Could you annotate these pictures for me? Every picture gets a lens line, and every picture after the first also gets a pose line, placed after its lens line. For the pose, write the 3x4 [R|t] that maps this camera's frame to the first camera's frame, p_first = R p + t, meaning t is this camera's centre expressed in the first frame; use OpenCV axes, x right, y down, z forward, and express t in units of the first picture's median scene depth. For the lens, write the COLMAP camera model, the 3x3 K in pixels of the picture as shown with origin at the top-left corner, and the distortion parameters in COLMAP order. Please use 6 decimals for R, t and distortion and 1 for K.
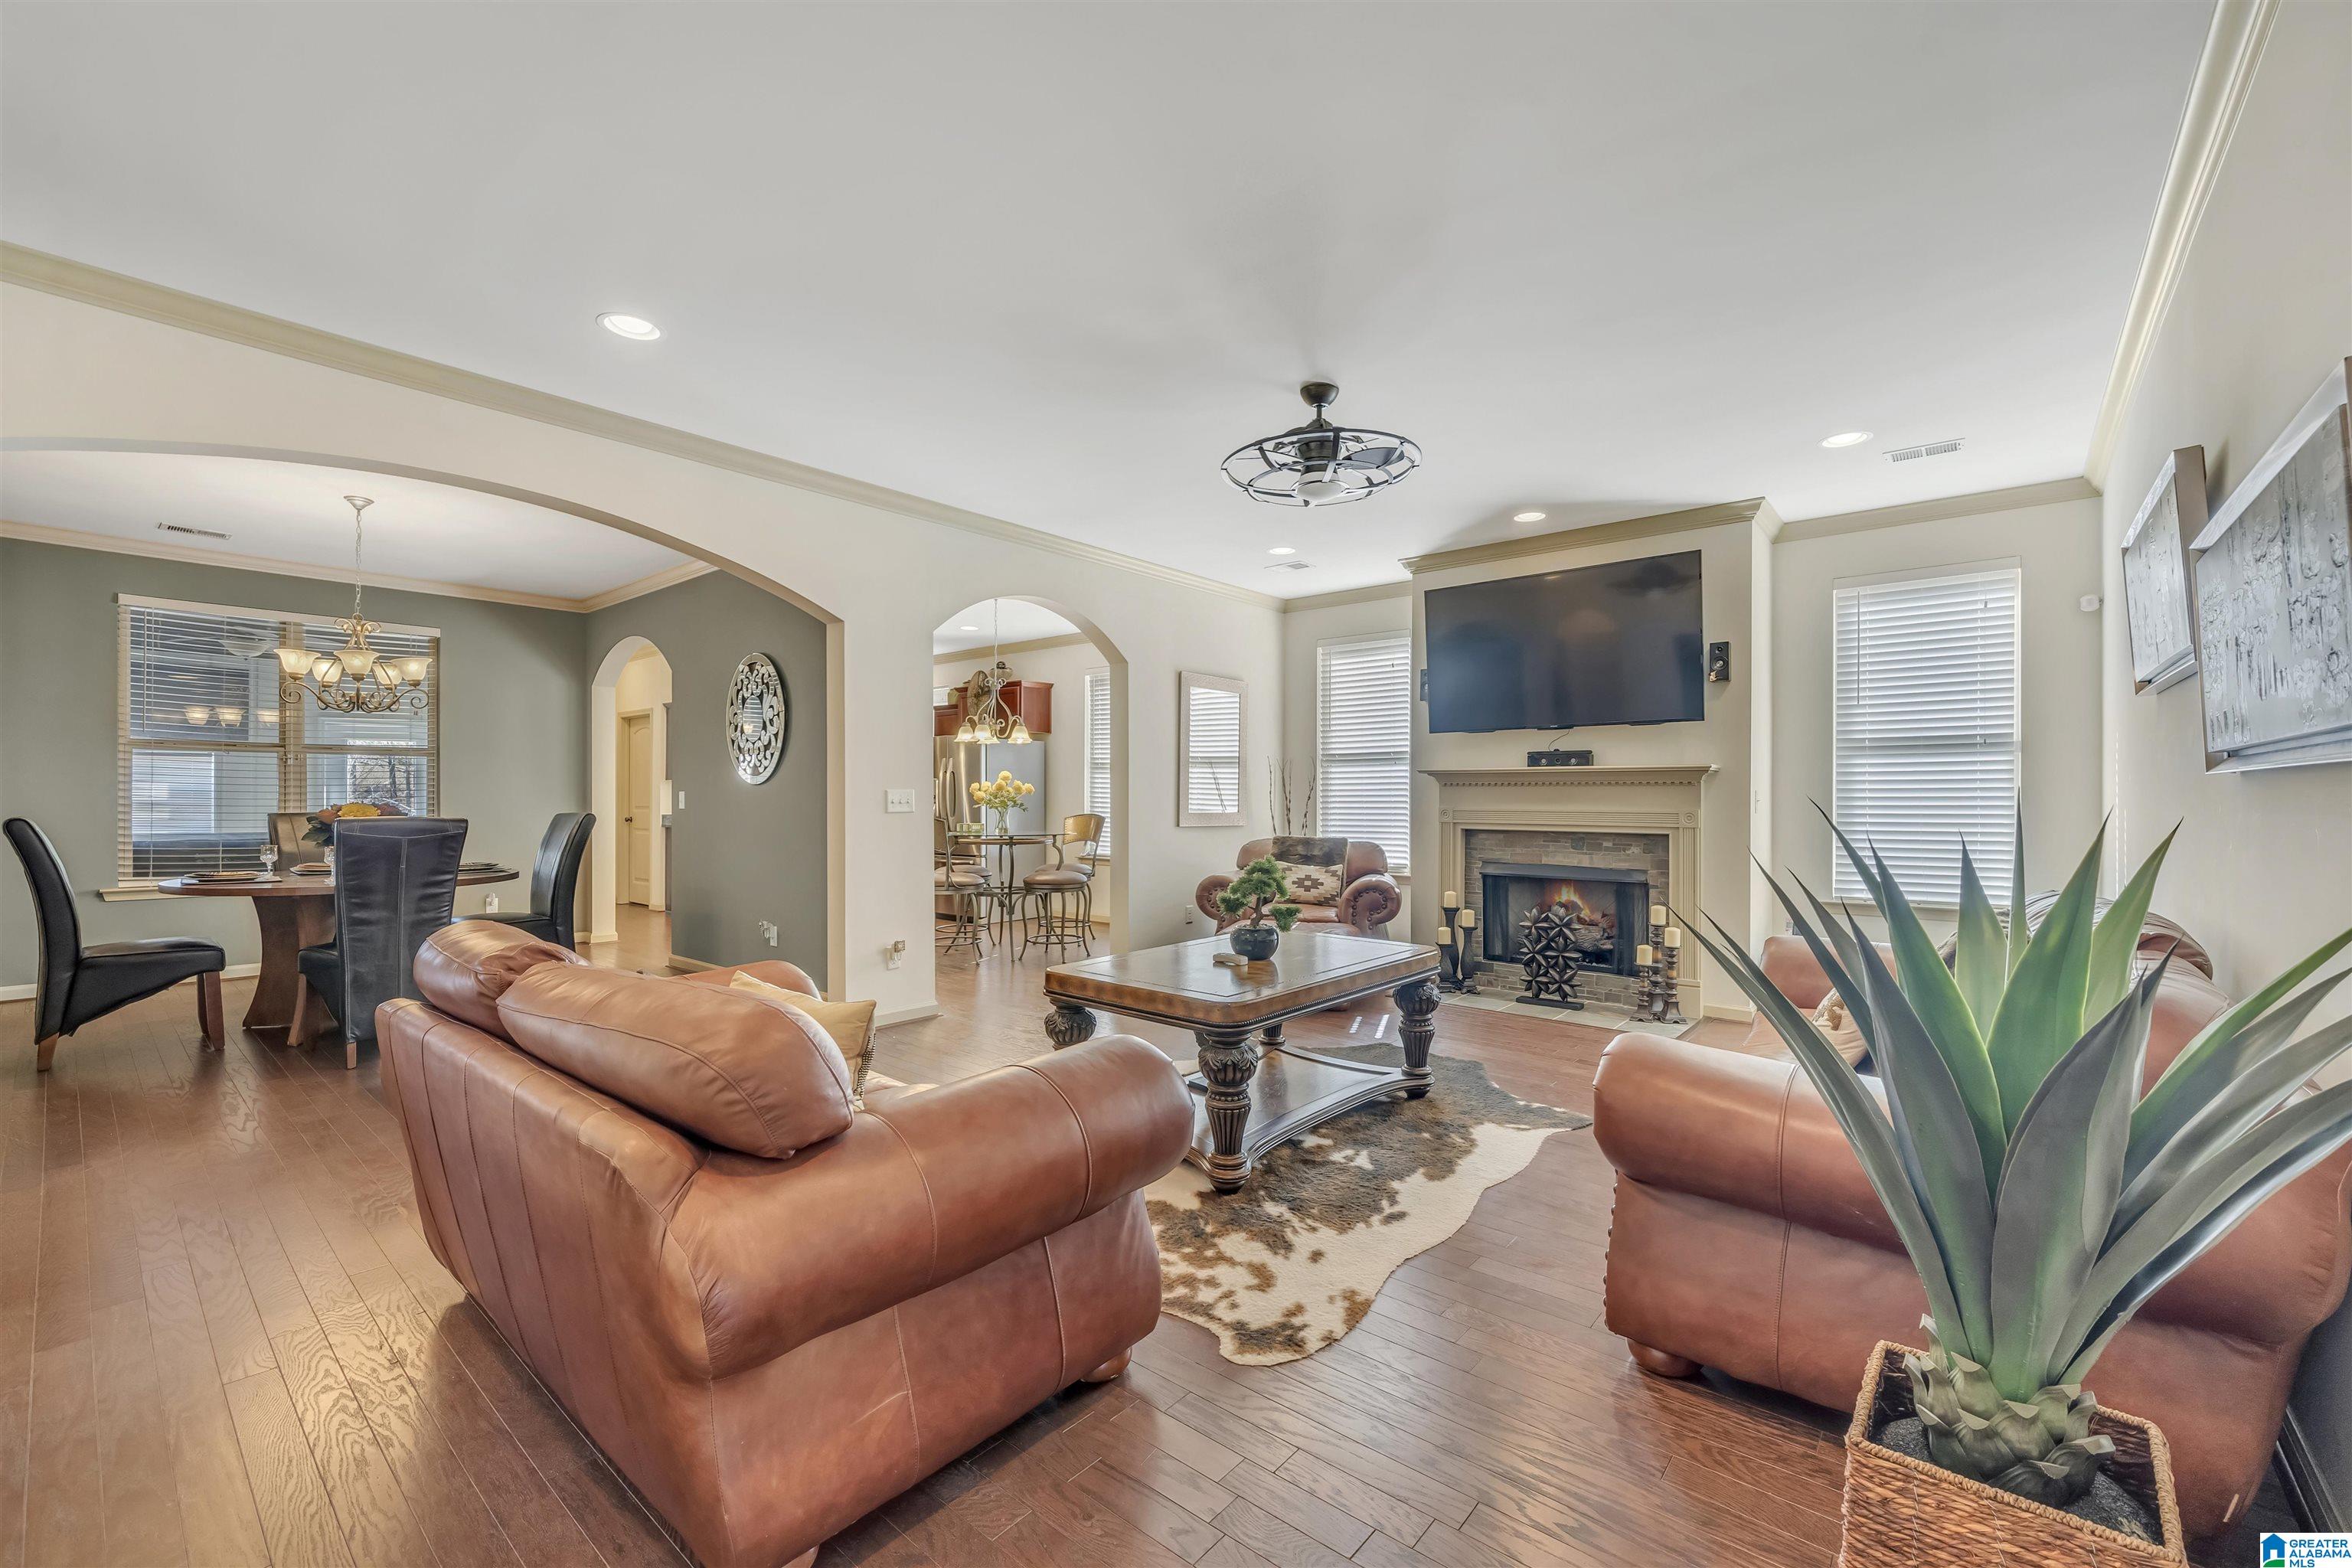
lens RADIAL K [[953.1, 0, 1177.0], [0, 953.1, 805.0], [0, 0, 1]] dist [-0.000118, -0.000105]
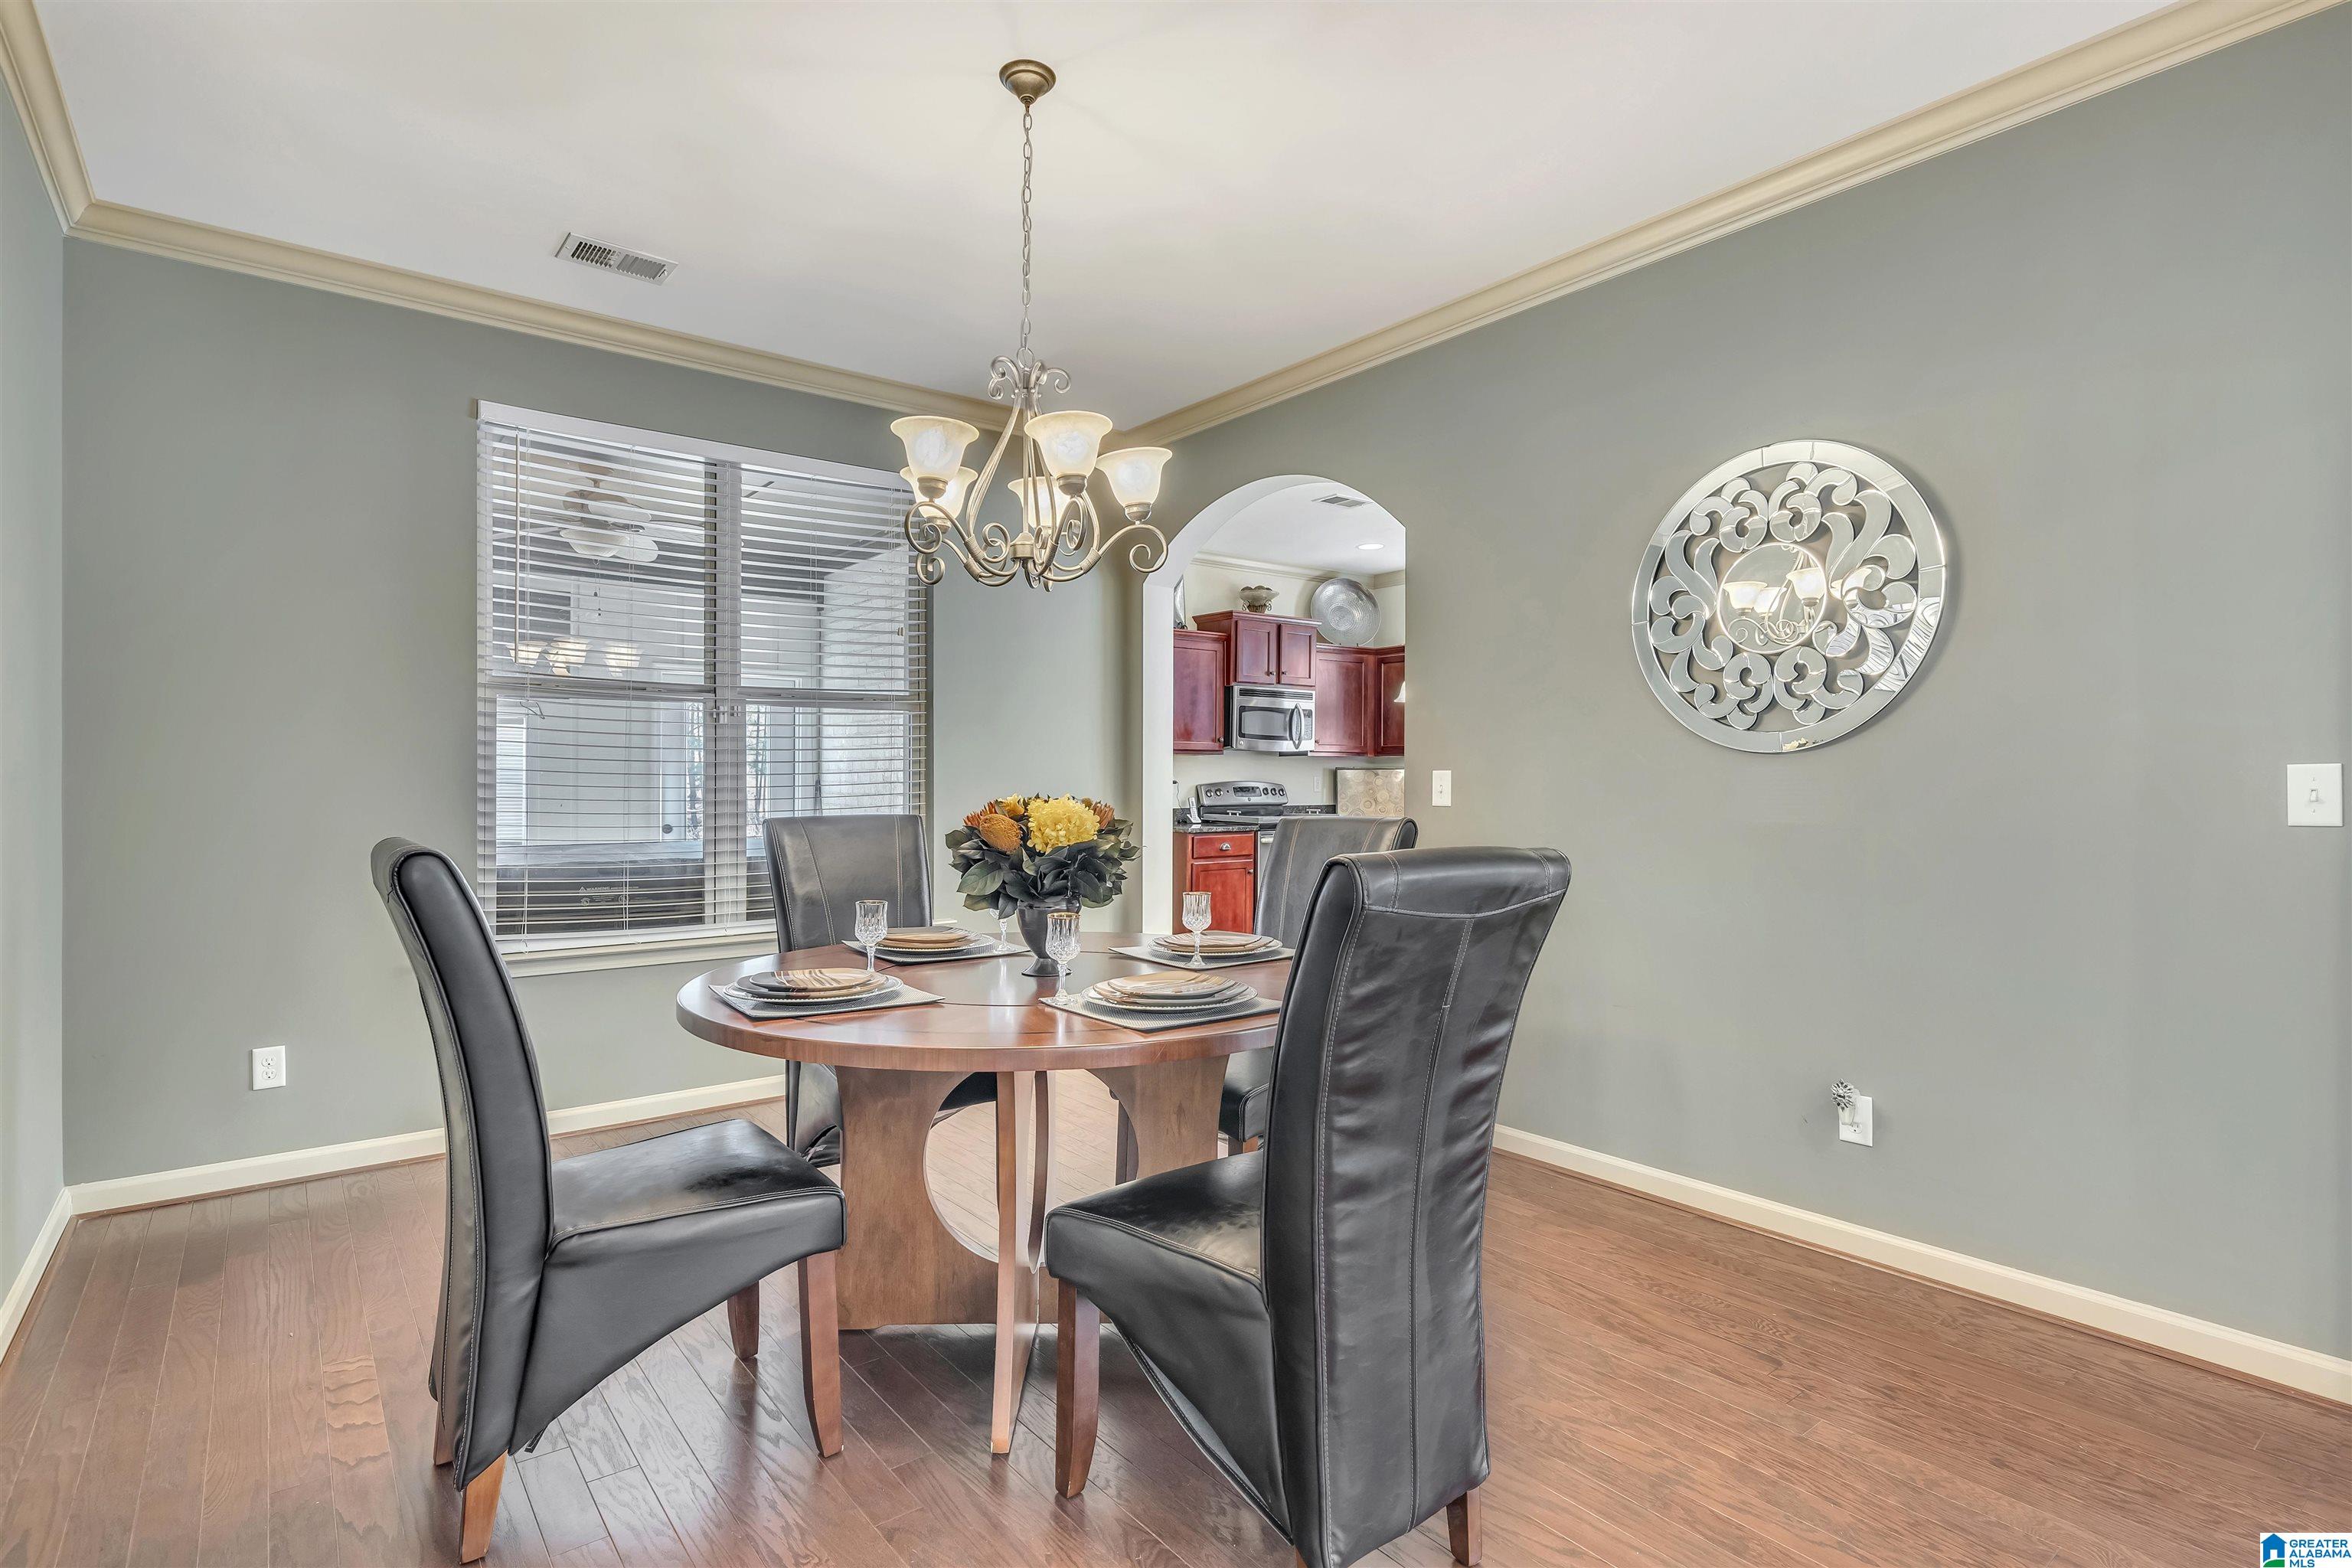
lens RADIAL K [[1154.5, 0, 1176.0], [0, 1154.5, 784.0], [0, 0, 1]] dist [0.001289, 0.000354]
pose [[0.979239, -0.003711, -0.202676, -0.690766], [0.002433, 0.999976, -0.006556, -0.003896], [0.202695, 0.005927, 0.979224, 0.516011]]
